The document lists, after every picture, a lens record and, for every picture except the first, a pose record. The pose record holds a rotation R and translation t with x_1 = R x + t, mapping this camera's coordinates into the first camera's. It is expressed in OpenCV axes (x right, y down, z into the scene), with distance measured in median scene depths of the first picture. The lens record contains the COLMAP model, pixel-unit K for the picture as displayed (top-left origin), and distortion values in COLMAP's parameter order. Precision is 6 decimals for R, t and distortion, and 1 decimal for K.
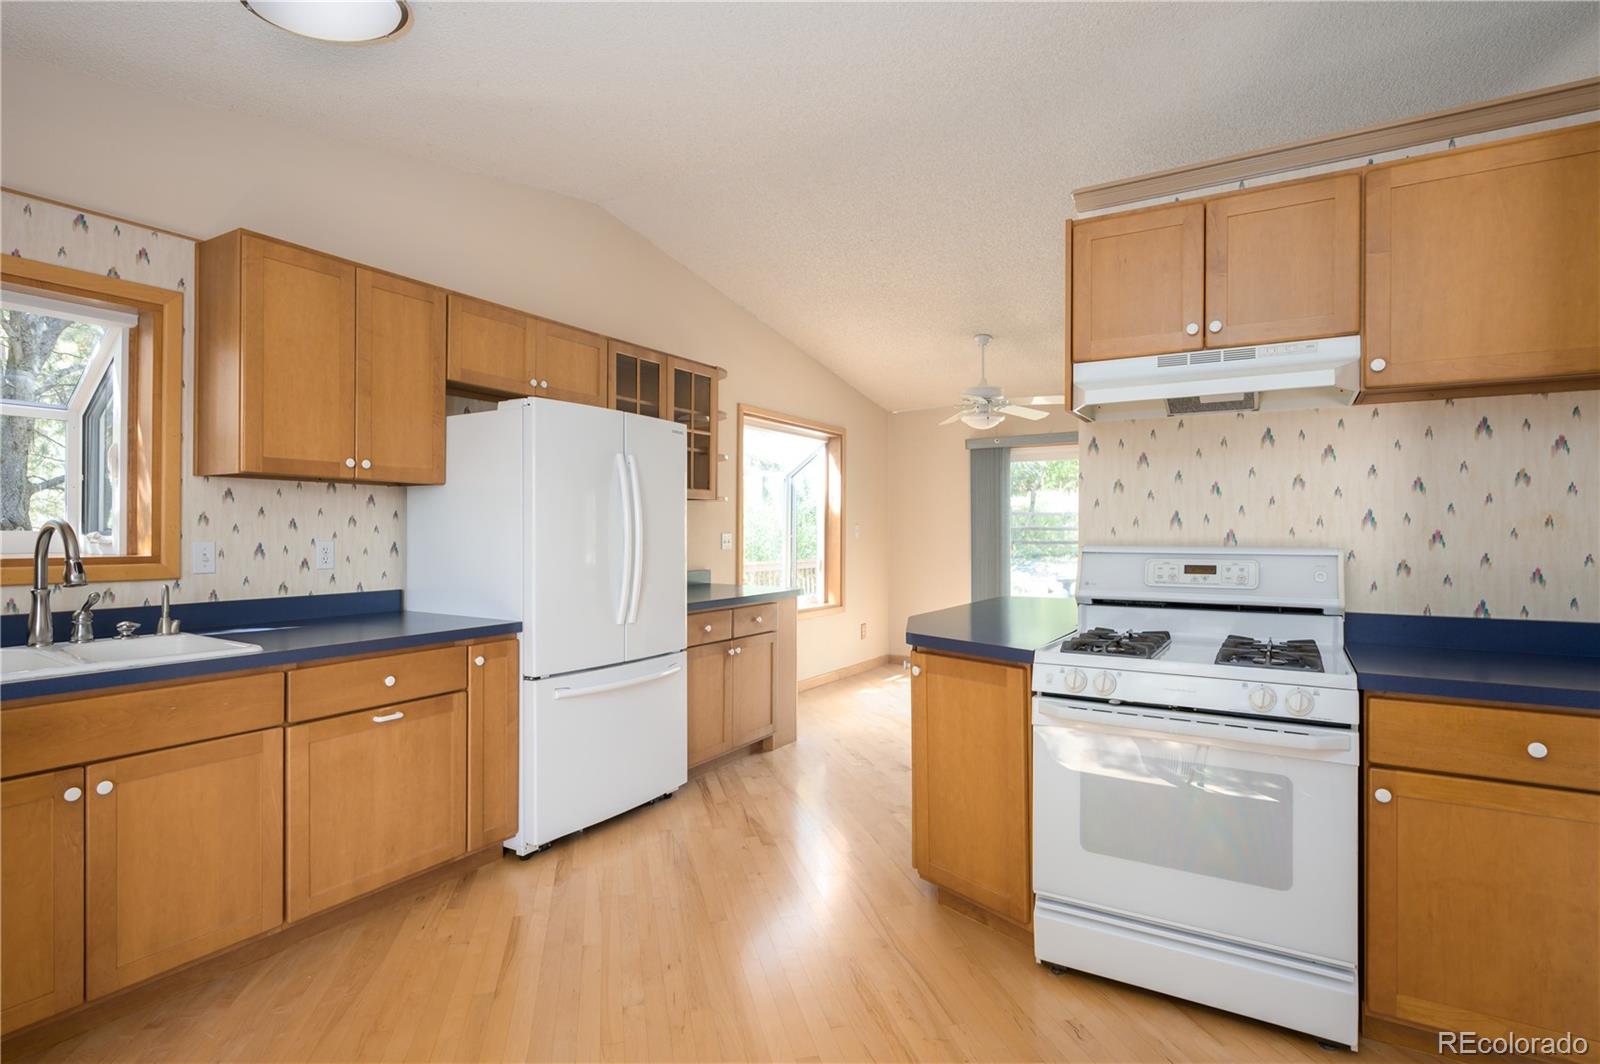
lens RADIAL K [[789.1, 0, 806.0], [0, 789.1, 527.5], [0, 0, 1]] dist [-0.003308, -0.000148]
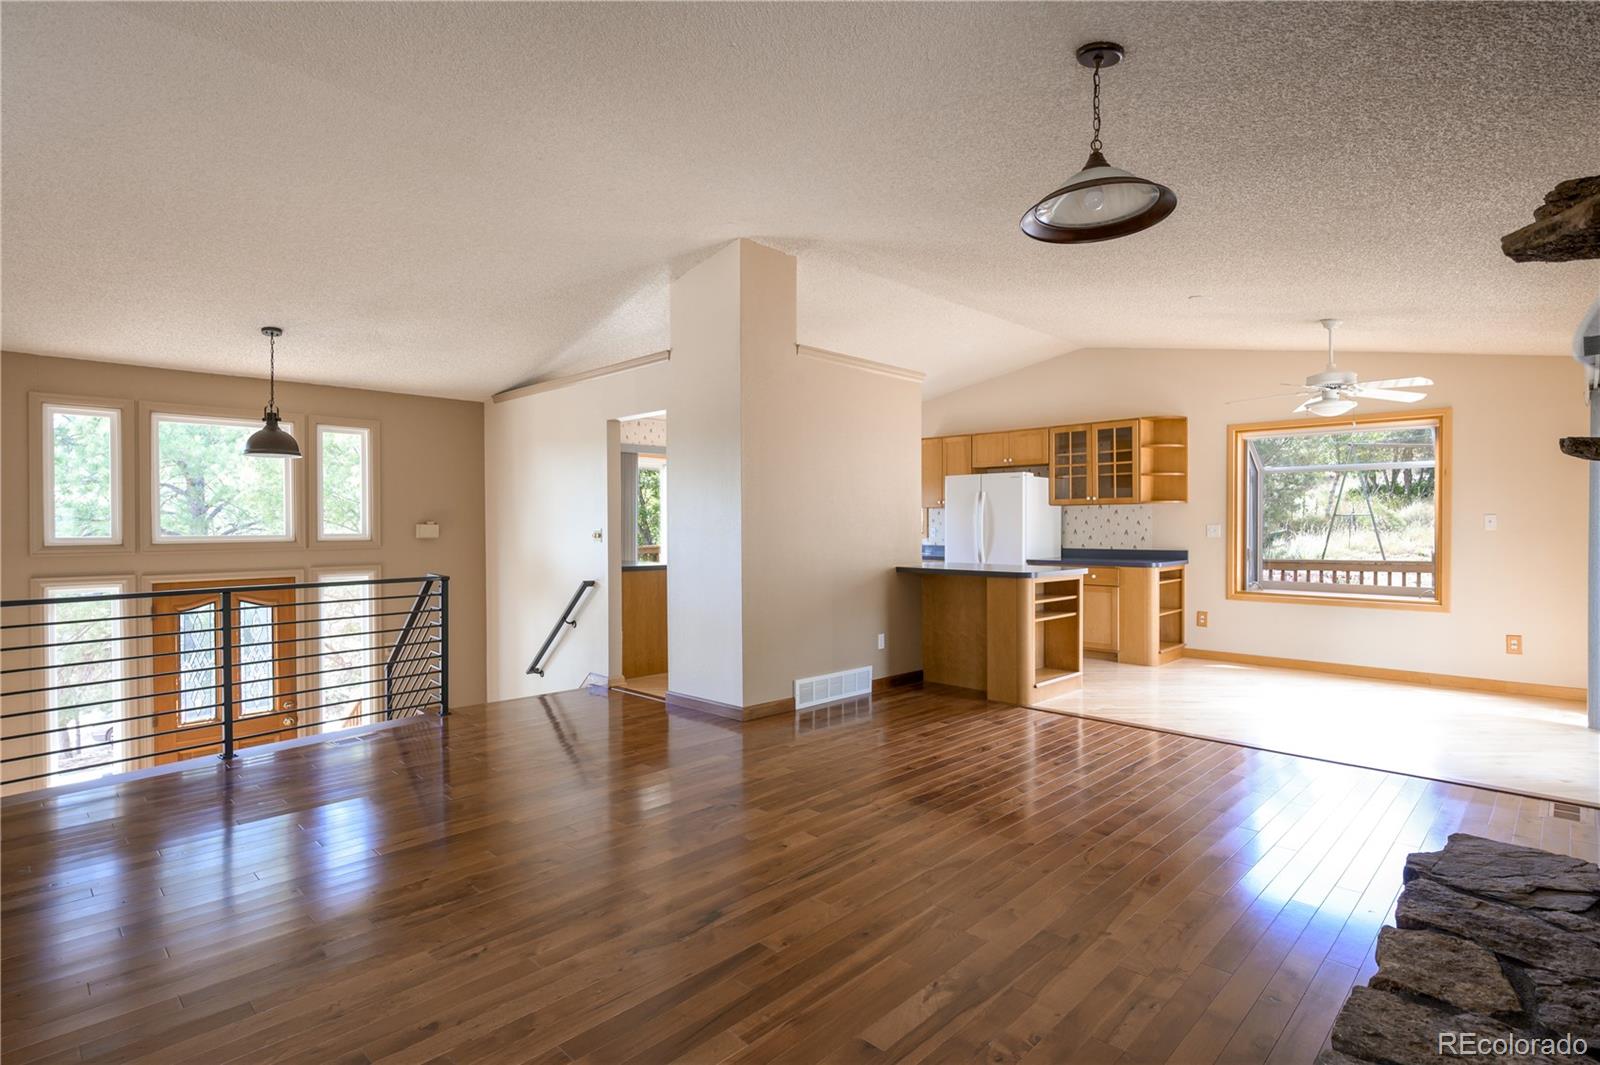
lens RADIAL K [[789.1, 0, 804.0], [0, 789.1, 530.3], [0, 0, 1]] dist [-0.003308, -0.000148]
pose [[-0.238813, 0.008141, -0.971032, 2.772635], [0.006307, 0.999957, 0.006833, 0.006021], [0.971045, -0.004493, -0.238854, 1.307553]]
